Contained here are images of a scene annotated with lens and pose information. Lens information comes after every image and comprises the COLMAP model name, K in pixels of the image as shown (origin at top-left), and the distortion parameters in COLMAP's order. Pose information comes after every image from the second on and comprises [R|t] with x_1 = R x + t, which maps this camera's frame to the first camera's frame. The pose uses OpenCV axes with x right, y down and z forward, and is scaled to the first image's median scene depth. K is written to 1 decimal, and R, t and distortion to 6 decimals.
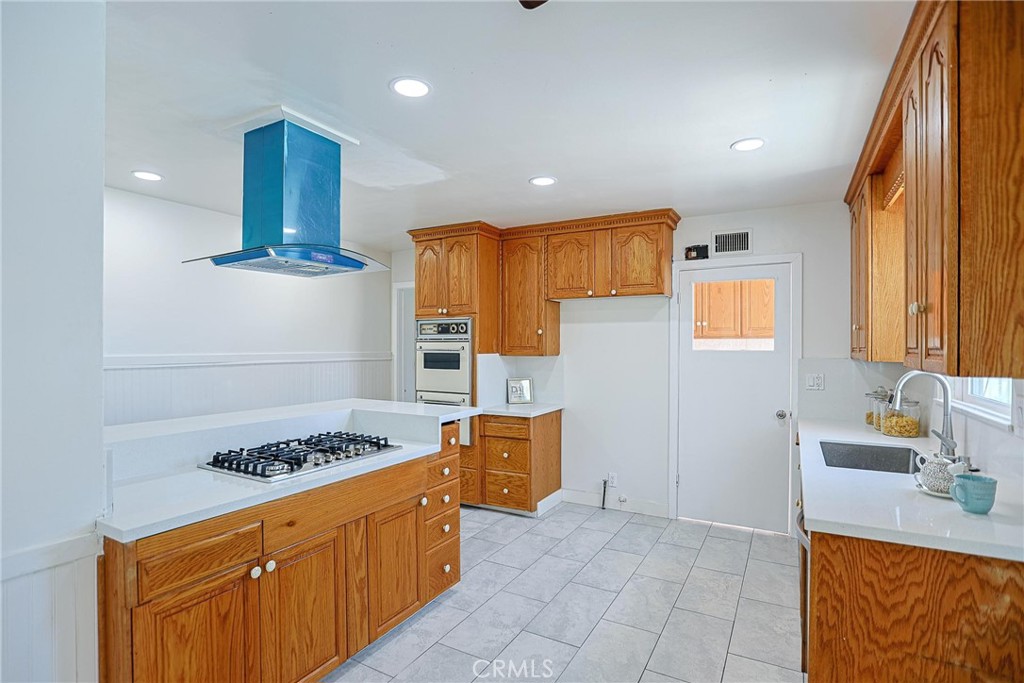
lens RADIAL K [[502.3, 0, 504.0], [0, 502.3, 351.8], [0, 0, 1]] dist [-0.051892, 0.015993]
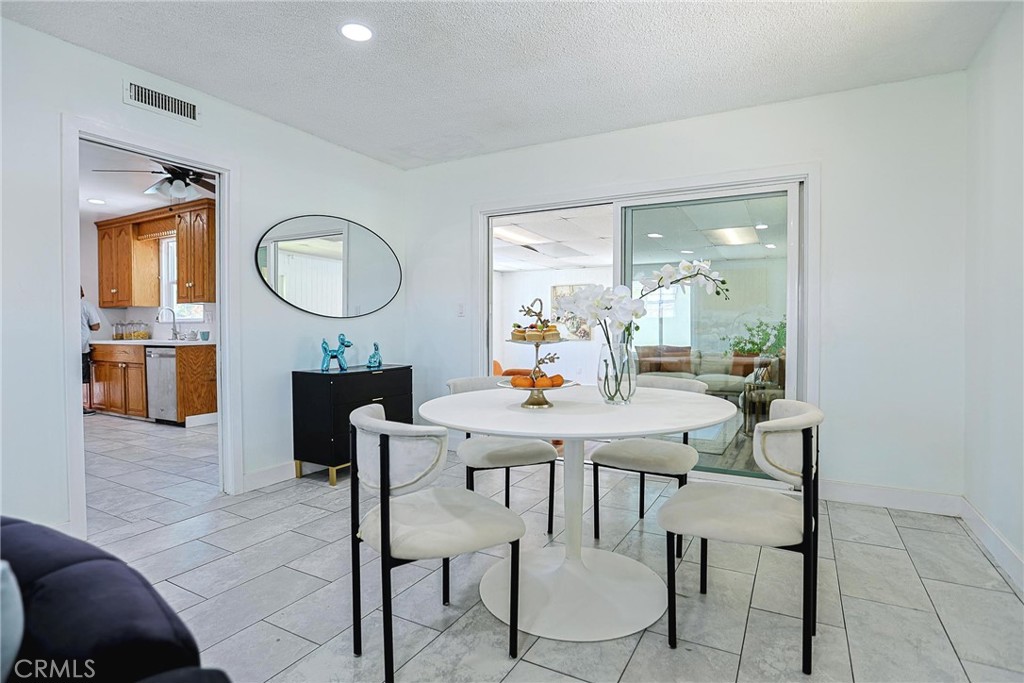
lens RADIAL K [[513.3, 0, 513.9], [0, 513.3, 333.5], [0, 0, 1]] dist [-0.047581, 0.020853]
pose [[-0.027107, -0.016840, 0.999491, -1.123687], [0.014463, 0.999747, 0.017237, 0.091811], [-0.999528, 0.014923, -0.026857, -0.481142]]
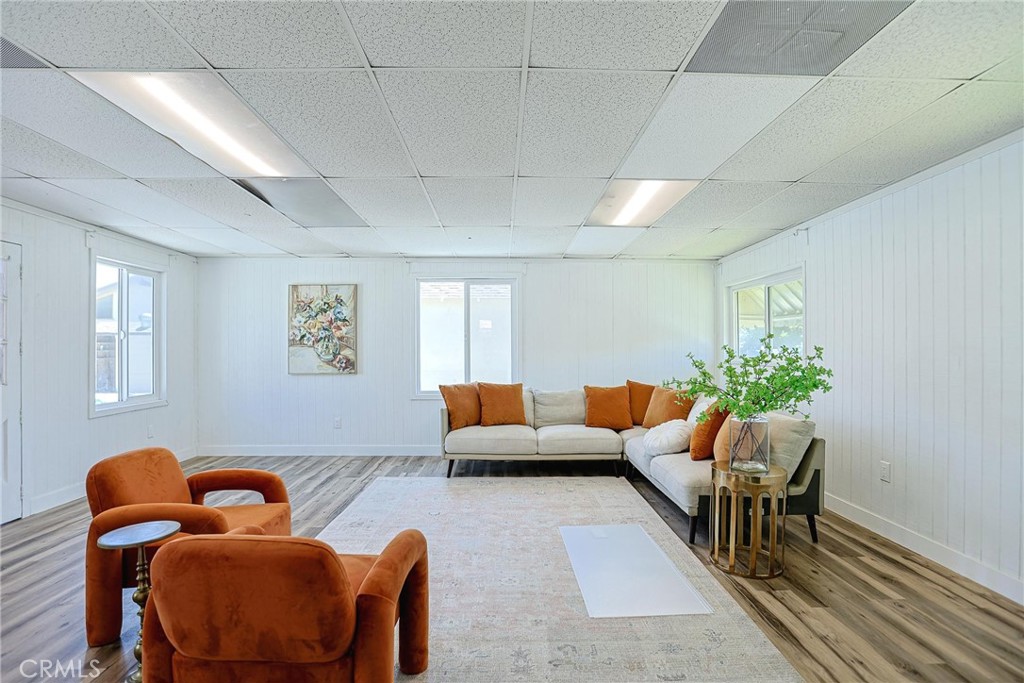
lens RADIAL K [[506.8, 0, 512.0], [0, 506.8, 341.5], [0, 0, 1]] dist [-0.052093, 0.023637]
pose [[-0.521338, 0.000555, 0.853350, -0.191167], [0.007491, 0.999964, 0.003926, 0.071480], [-0.853318, 0.008439, -0.521323, -0.524476]]
